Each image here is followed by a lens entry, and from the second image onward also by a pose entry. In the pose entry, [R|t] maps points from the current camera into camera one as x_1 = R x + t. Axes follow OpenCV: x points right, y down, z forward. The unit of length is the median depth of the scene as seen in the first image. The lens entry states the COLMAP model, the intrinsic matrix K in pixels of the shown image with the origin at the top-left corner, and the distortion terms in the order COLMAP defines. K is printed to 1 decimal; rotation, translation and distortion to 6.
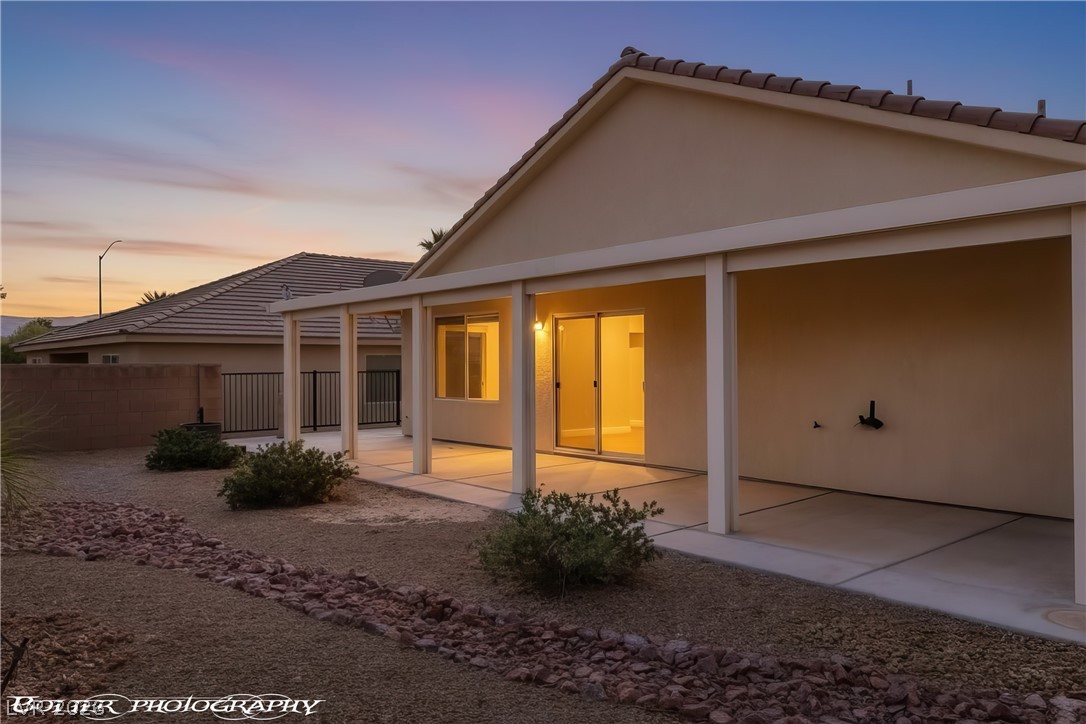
lens RADIAL K [[777.0, 0, 543.4], [0, 777.0, 400.0], [0, 0, 1]] dist [0.004399, 0.001950]
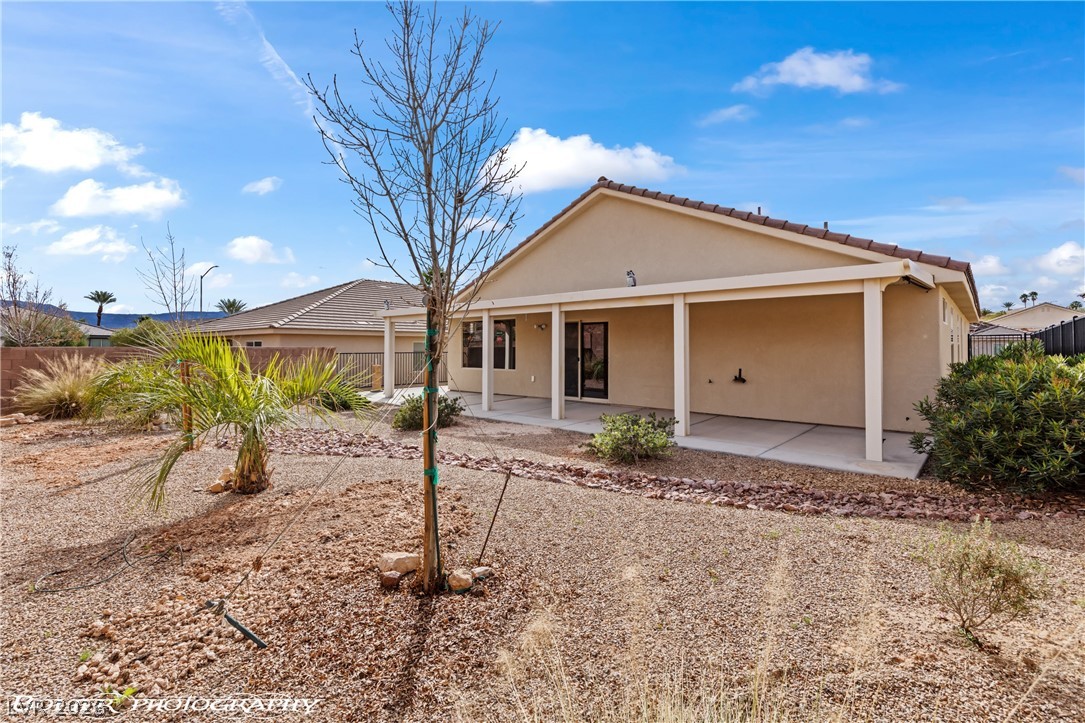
lens RADIAL K [[483.6, 0, 540.7], [0, 483.6, 363.8], [0, 0, 1]] dist [0.001312, 0.000223]
pose [[0.989477, 0.000990, 0.144686, -0.249077], [0.001136, 0.999893, -0.014608, 0.006410], [-0.144685, 0.014618, 0.989370, -0.128529]]
